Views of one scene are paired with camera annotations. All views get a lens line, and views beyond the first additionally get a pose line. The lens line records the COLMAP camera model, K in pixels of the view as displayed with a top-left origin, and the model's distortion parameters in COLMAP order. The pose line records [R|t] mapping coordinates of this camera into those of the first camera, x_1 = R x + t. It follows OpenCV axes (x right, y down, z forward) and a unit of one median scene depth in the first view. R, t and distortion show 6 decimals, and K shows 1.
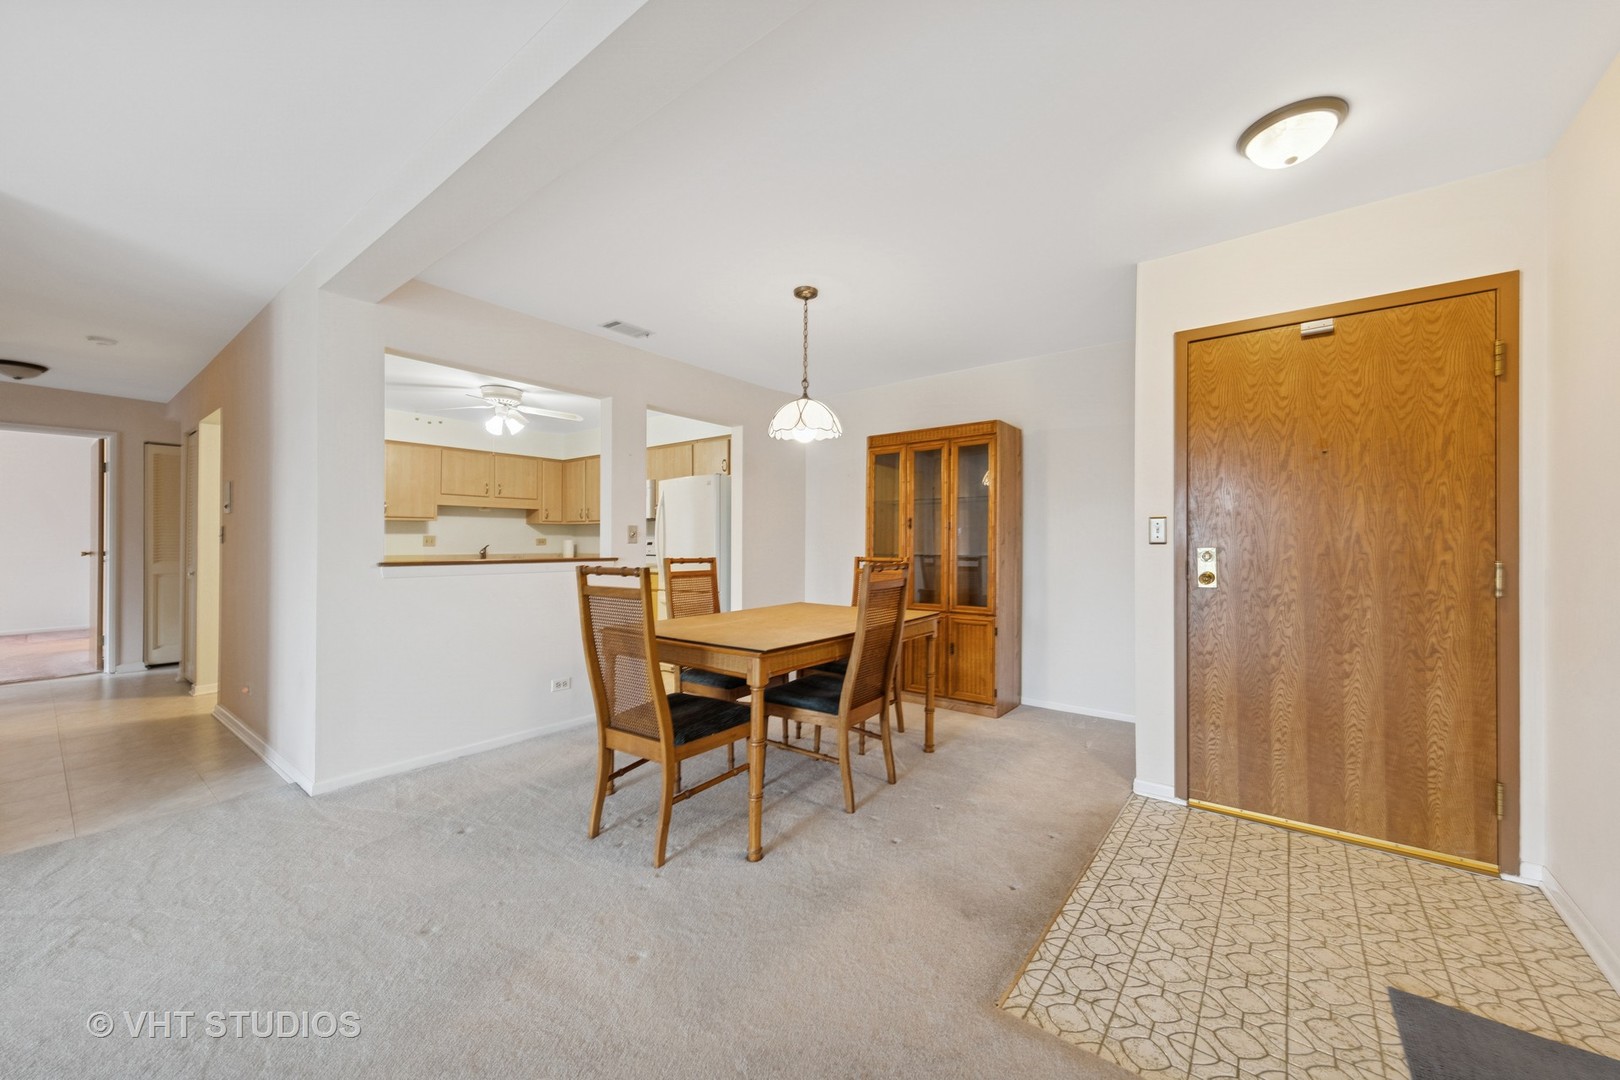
lens RADIAL K [[608.9, 0, 821.1], [0, 608.9, 533.6], [0, 0, 1]] dist [0.000163, 0.000007]
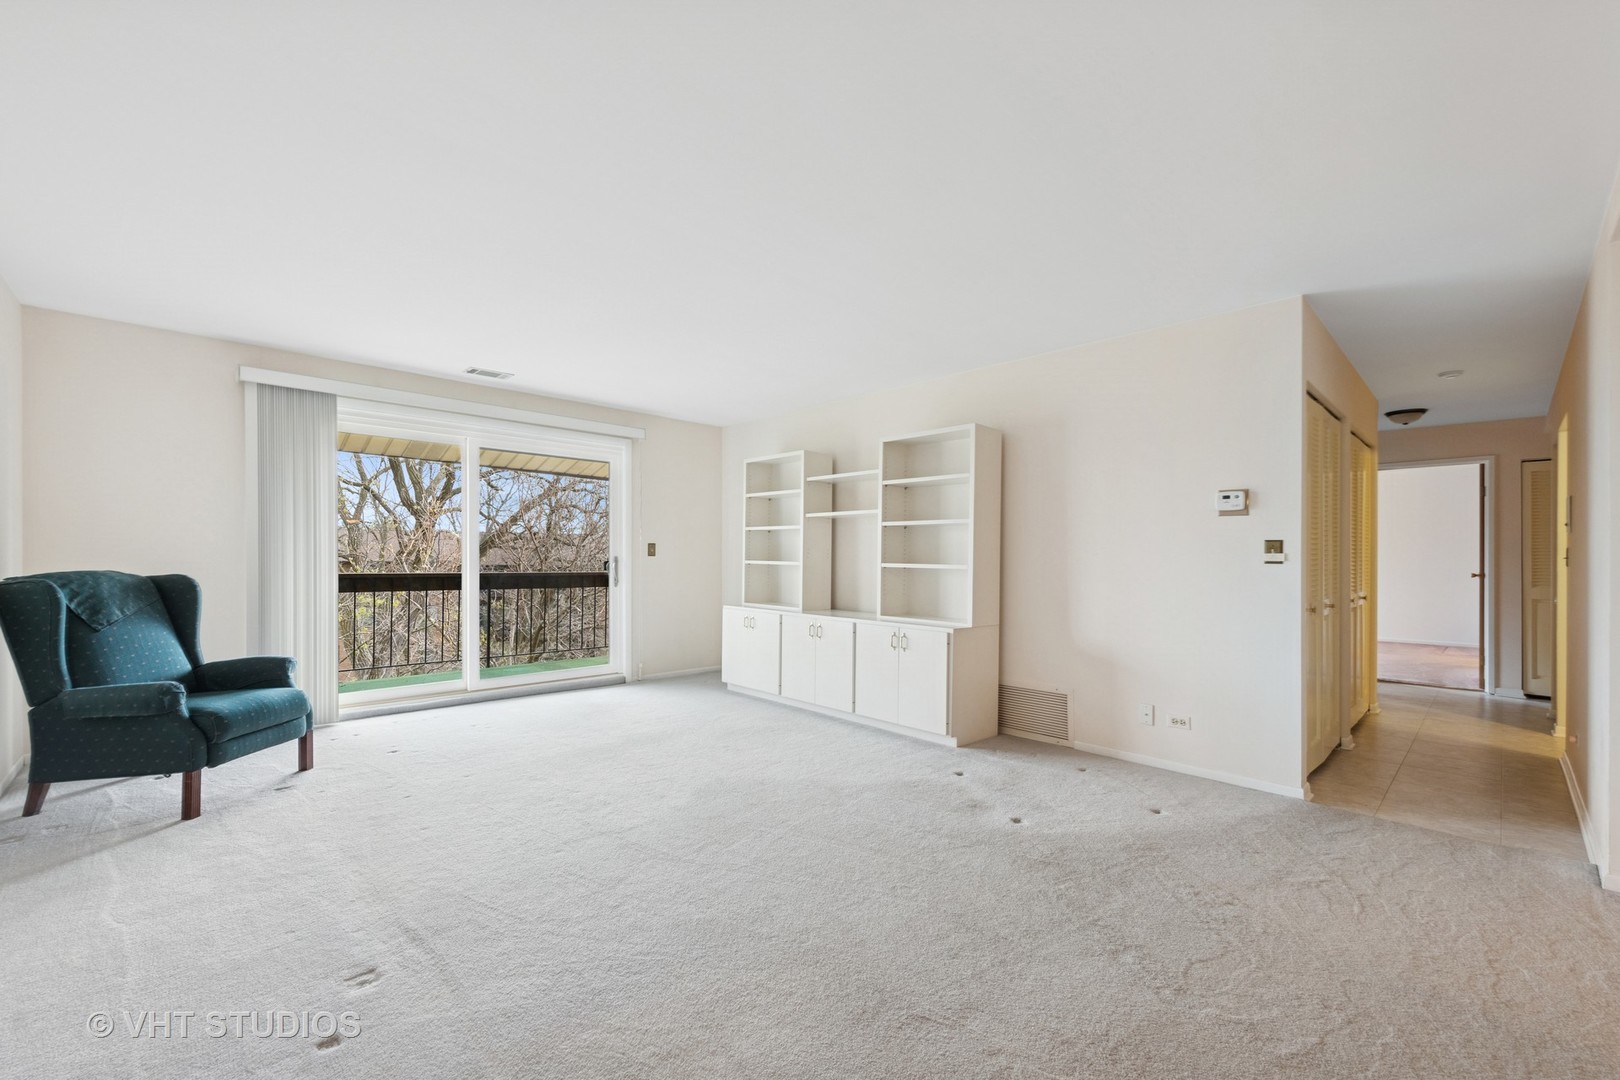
lens RADIAL K [[649.6, 0, 813.3], [0, 649.6, 558.0], [0, 0, 1]] dist [0.000290, 0.000025]
pose [[-0.161030, -0.000013, -0.986949, 0.156042], [0.003176, 0.999995, -0.000531, -0.000206], [0.986944, -0.003220, -0.161029, 0.123383]]
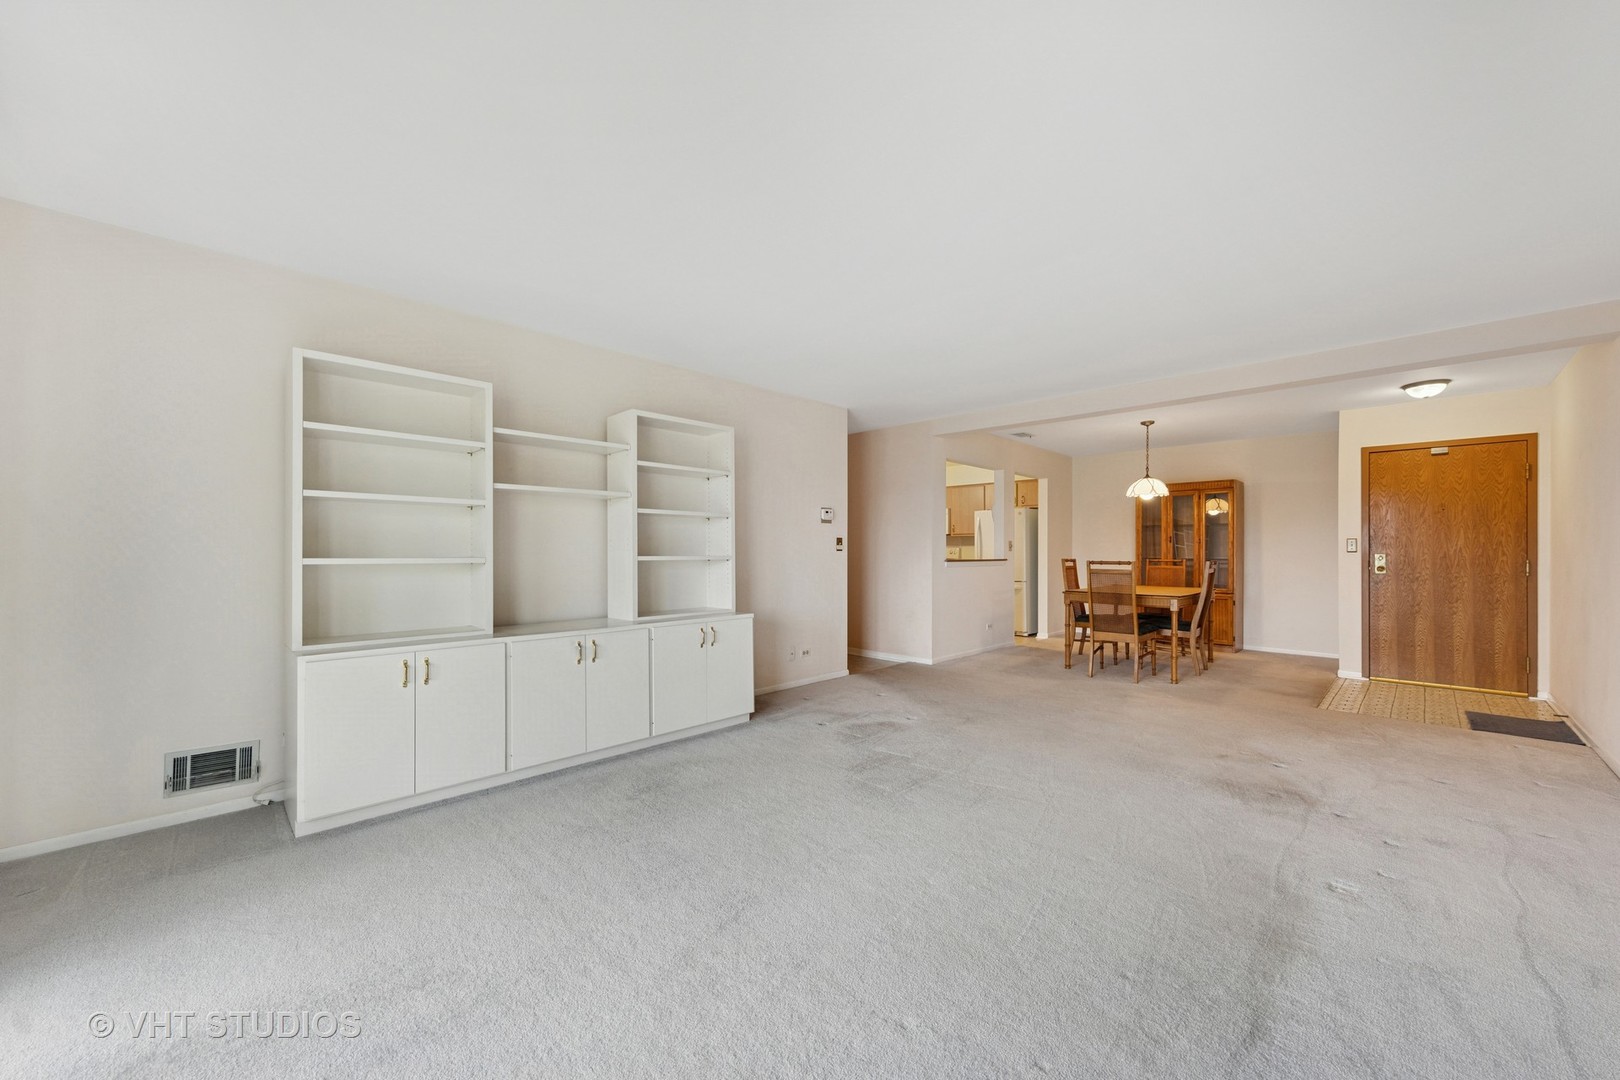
lens RADIAL K [[617.3, 0, 810.0], [0, 617.3, 540.0], [0, 0, 1]] dist [-0.000015, -0.000113]
pose [[0.991572, 0.000130, -0.129557, -1.065596], [-0.000317, 0.999999, -0.001420, -0.022076], [0.129557, 0.001449, 0.991571, -1.394848]]
